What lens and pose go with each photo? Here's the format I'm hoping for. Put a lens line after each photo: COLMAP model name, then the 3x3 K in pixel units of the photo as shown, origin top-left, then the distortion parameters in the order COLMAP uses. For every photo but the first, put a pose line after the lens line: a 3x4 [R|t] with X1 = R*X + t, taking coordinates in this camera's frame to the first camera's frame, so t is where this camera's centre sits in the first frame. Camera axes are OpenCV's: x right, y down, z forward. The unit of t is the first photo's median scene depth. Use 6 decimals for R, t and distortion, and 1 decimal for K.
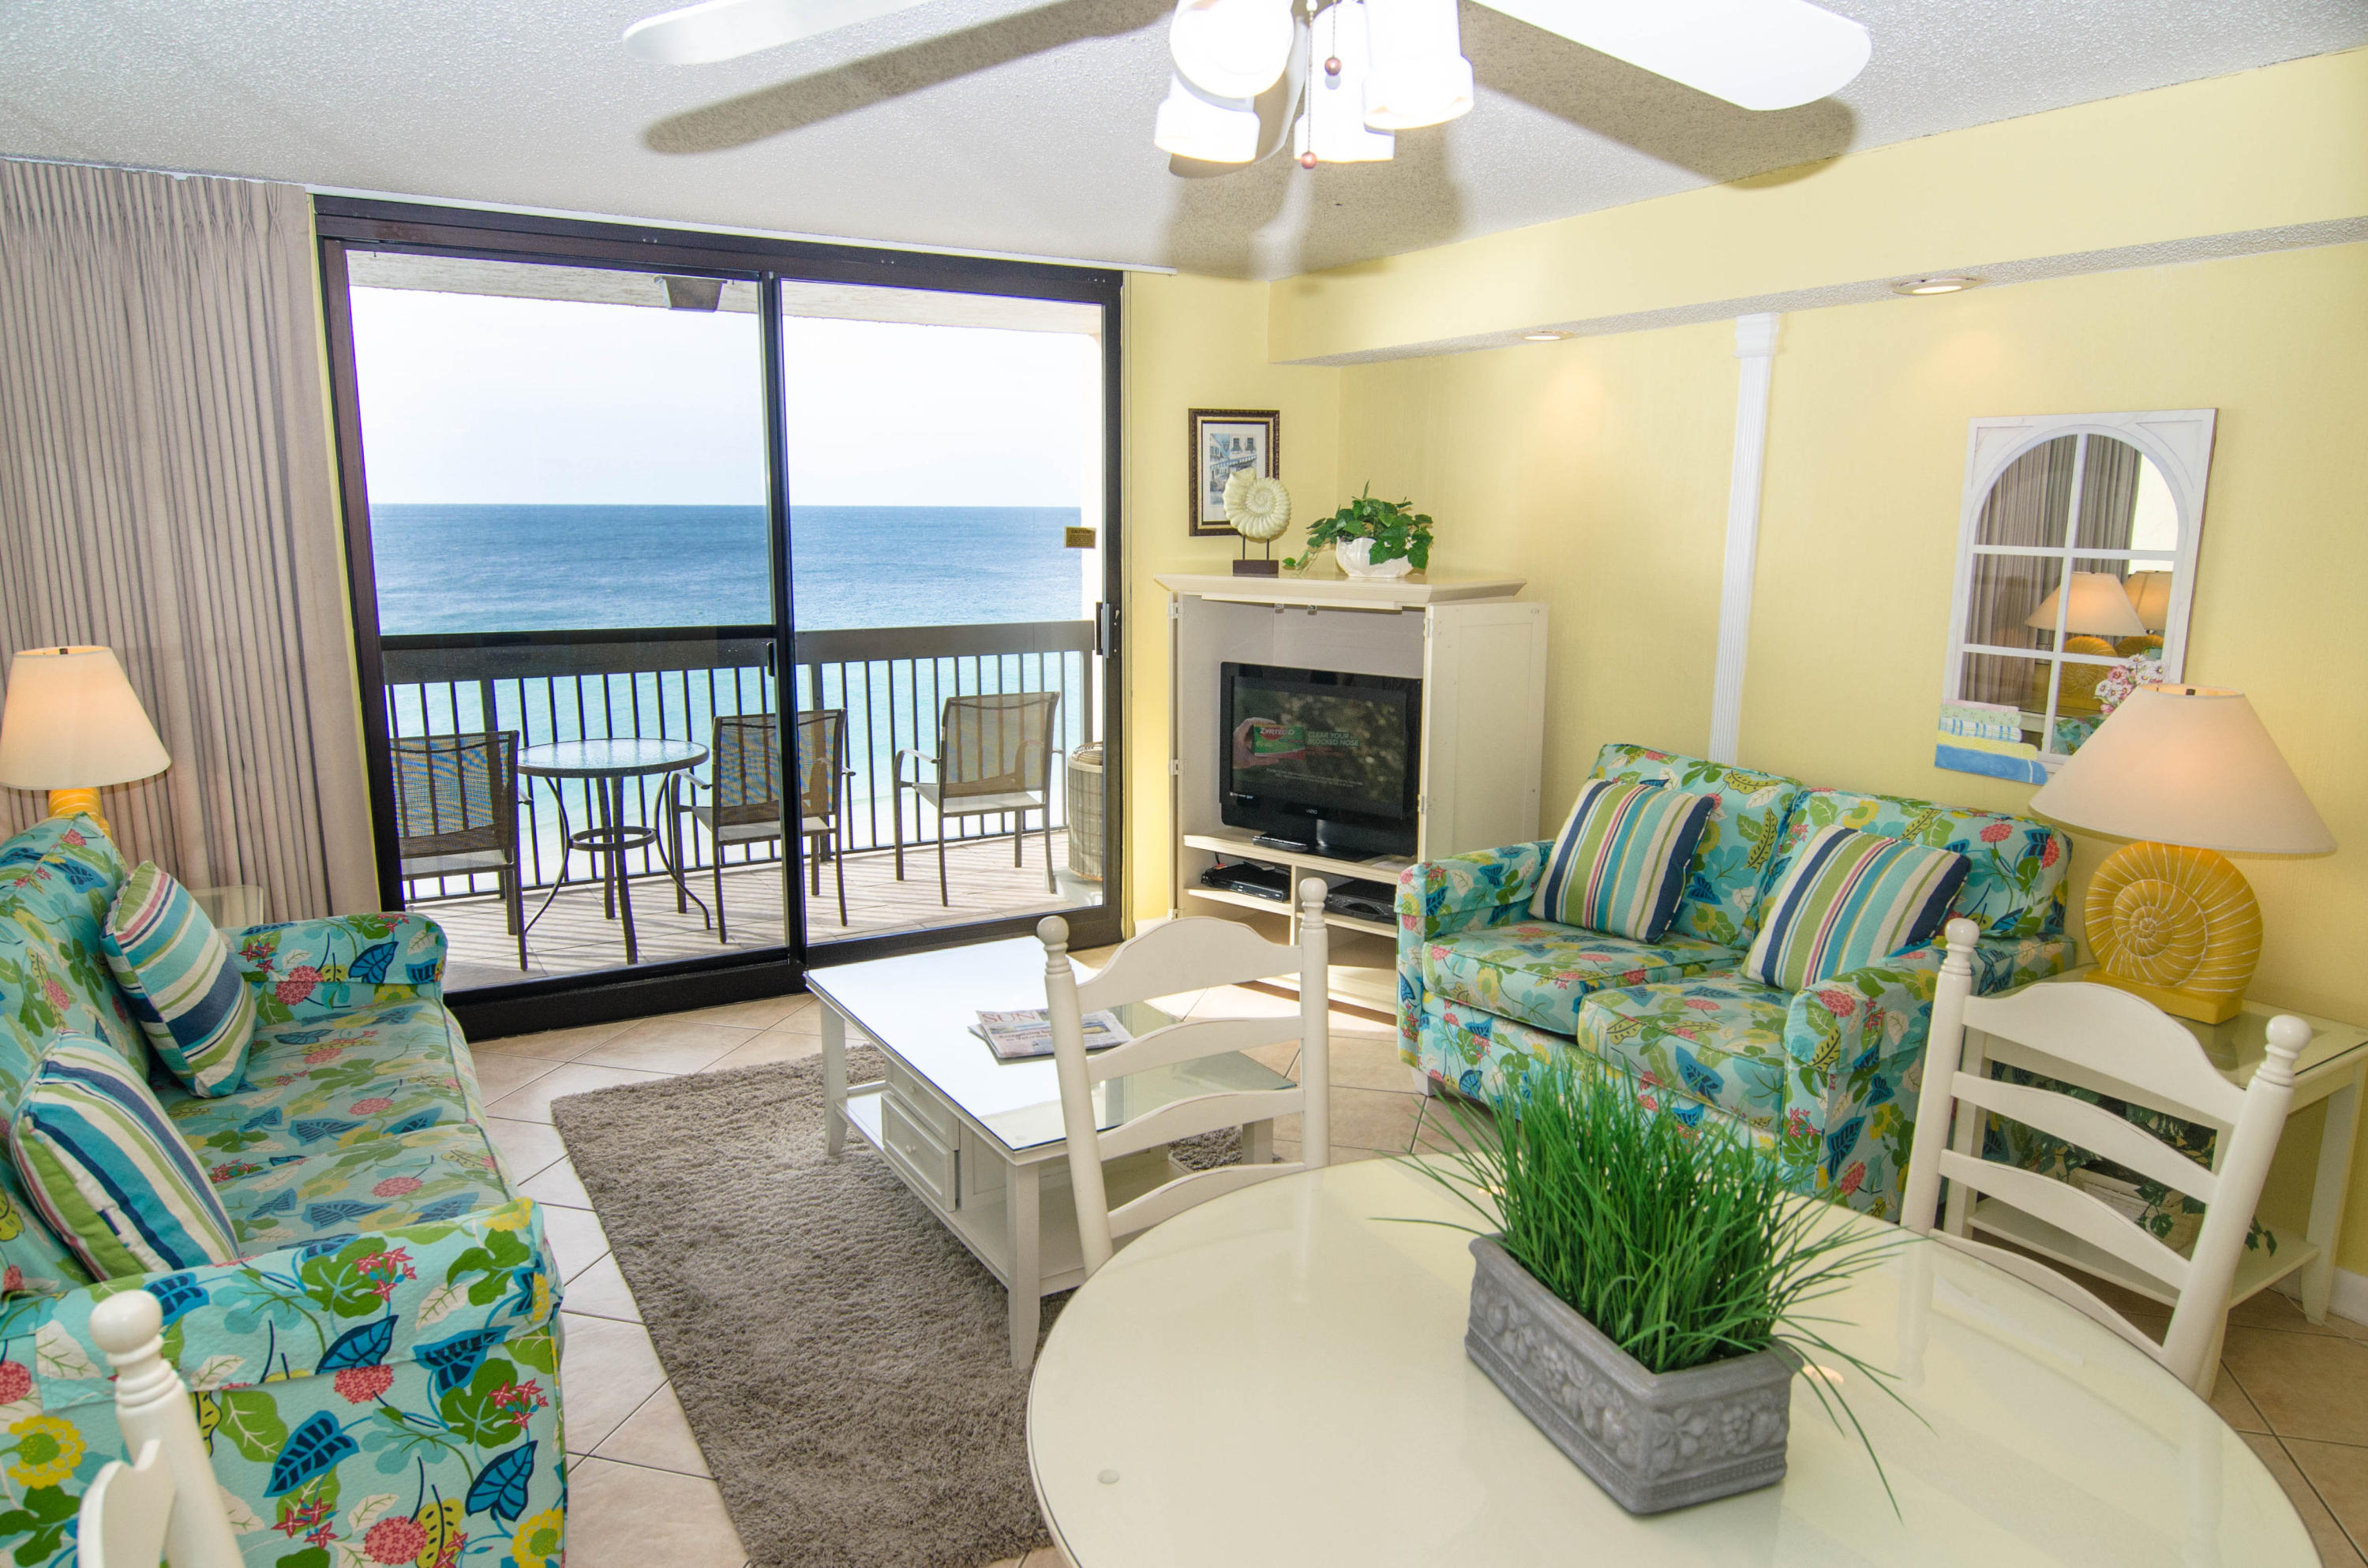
lens RADIAL K [[1480.5, 0, 1257.5], [0, 1480.5, 801.8], [0, 0, 1]] dist [-0.016186, -0.006294]
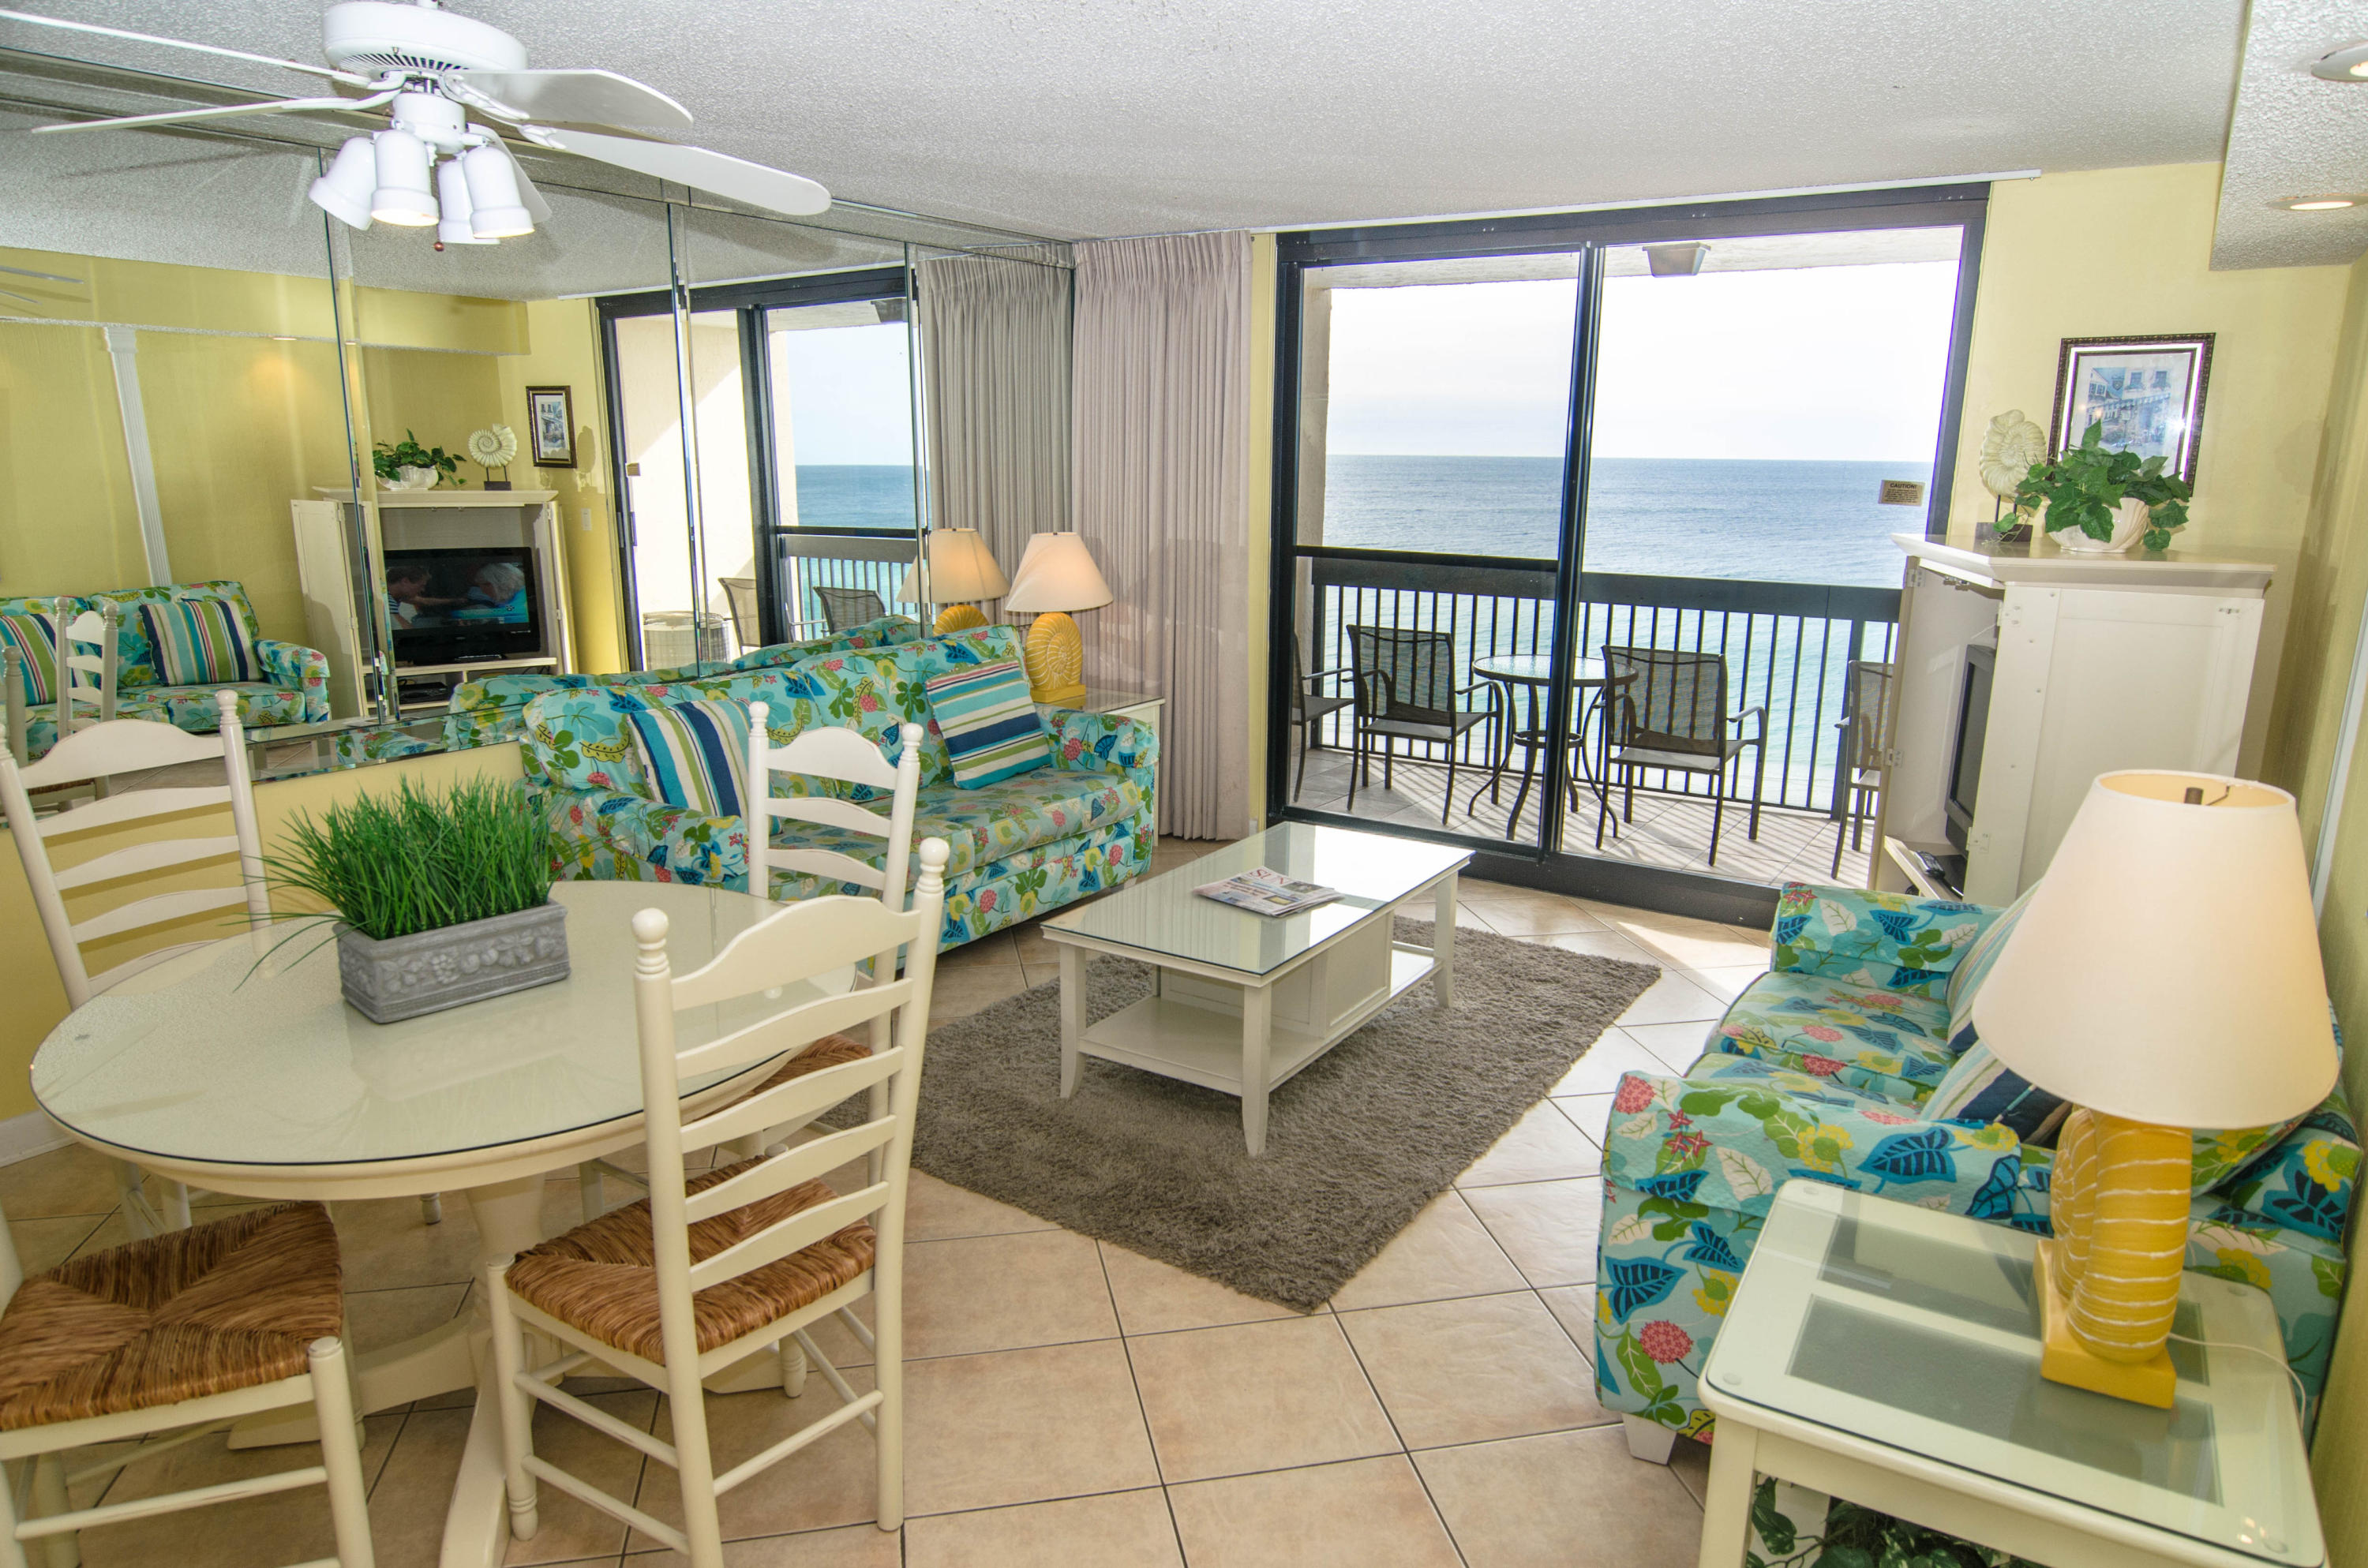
lens RADIAL K [[1480.5, 0, 1229.2], [0, 1480.5, 838.5], [0, 0, 1]] dist [-0.016186, -0.006294]
pose [[0.433696, 0.224843, -0.872556, 0.564905], [-0.183050, 0.970159, 0.159010, -0.046165], [0.882270, 0.090759, 0.461912, 0.264118]]
